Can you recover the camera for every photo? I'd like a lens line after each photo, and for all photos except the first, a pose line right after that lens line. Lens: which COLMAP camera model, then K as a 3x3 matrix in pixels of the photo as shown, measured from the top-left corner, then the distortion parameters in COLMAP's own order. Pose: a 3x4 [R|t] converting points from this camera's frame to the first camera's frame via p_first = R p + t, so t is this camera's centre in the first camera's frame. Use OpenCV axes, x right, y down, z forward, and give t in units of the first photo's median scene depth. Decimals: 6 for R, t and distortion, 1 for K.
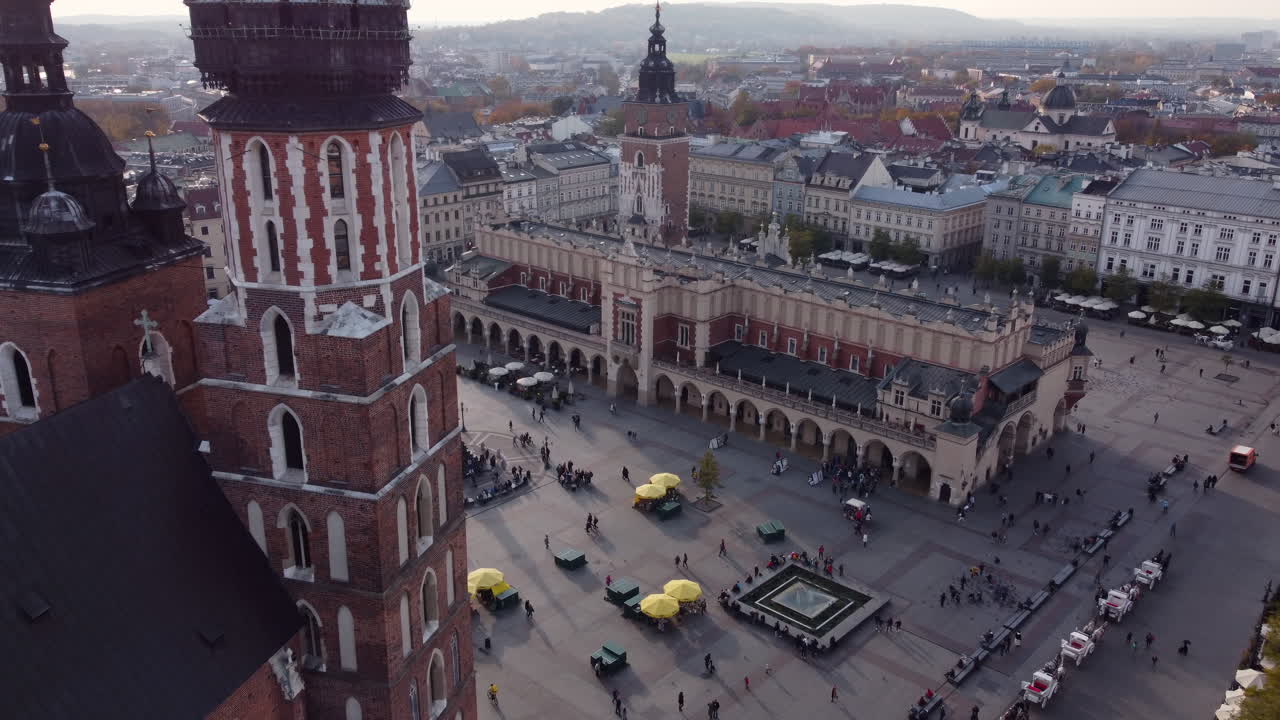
lens RADIAL K [[1011.8, 0, 634.5], [0, 1011.8, 355.5], [0, 0, 1]] dist [0.001434, -0.002566]
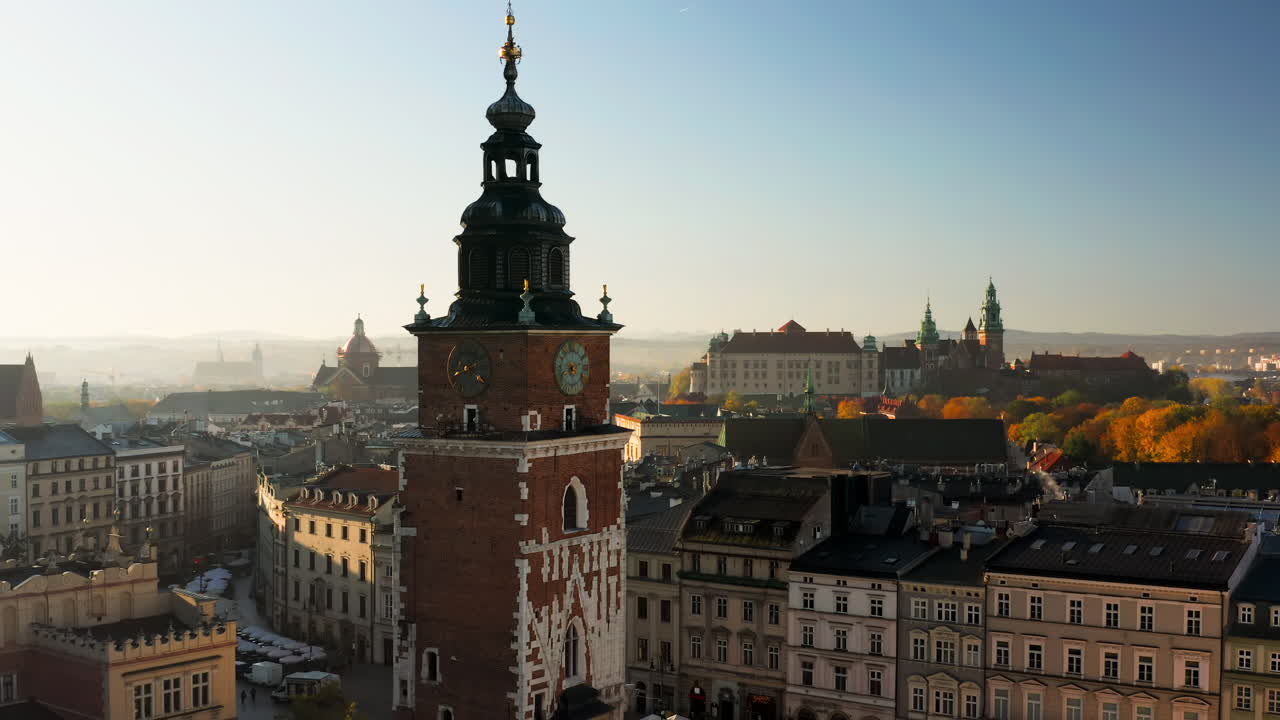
lens RADIAL K [[1521.4, 0, 636.6], [0, 1521.4, 355.9], [0, 0, 1]] dist [0.012112, -0.007265]
pose [[0.080391, -0.003820, -0.996756, 0.692617], [-0.310609, 0.950105, -0.028693, -0.331680], [0.947132, 0.311908, 0.075194, 1.378840]]
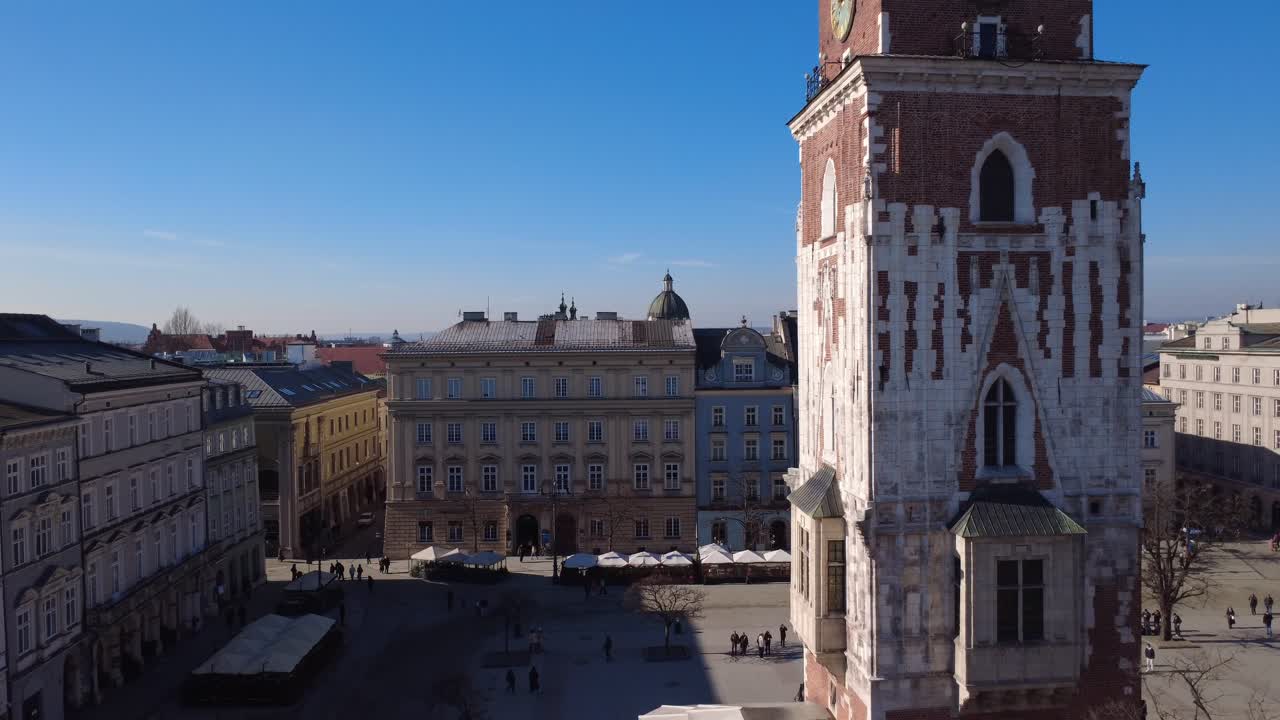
lens RADIAL K [[981.7, 0, 640.0], [0, 981.7, 360.0], [0, 0, 1]] dist [0.002930, -0.002558]
pose [[0.713109, -0.032867, 0.700283, -0.229449], [0.235599, 0.952039, -0.195232, -0.196727], [-0.660279, 0.304208, 0.686650, 1.274252]]
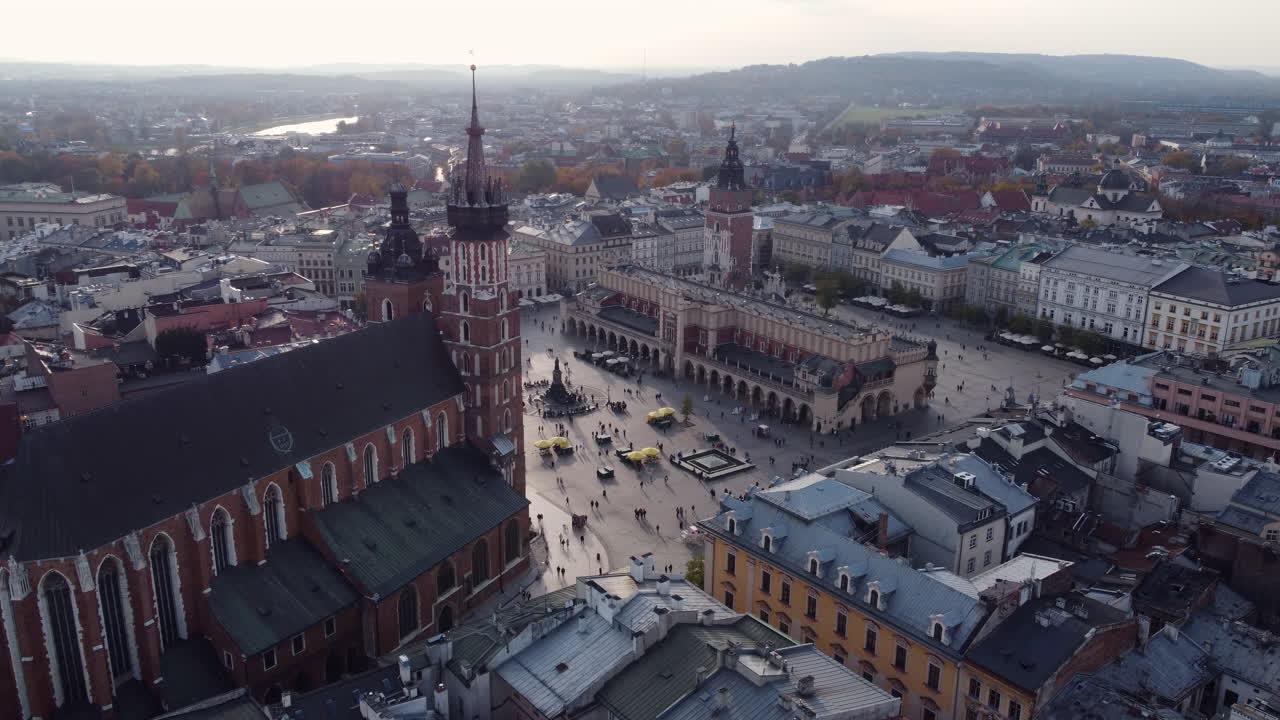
lens RADIAL K [[1013.8, 0, 634.4], [0, 1013.8, 358.4], [0, 0, 1]] dist [-0.004159, -0.004733]
pose [[0.979968, 0.057301, -0.190731, 0.245541], [-0.064605, 0.997388, -0.032291, 0.071277], [0.188383, 0.043966, 0.981111, -0.628774]]
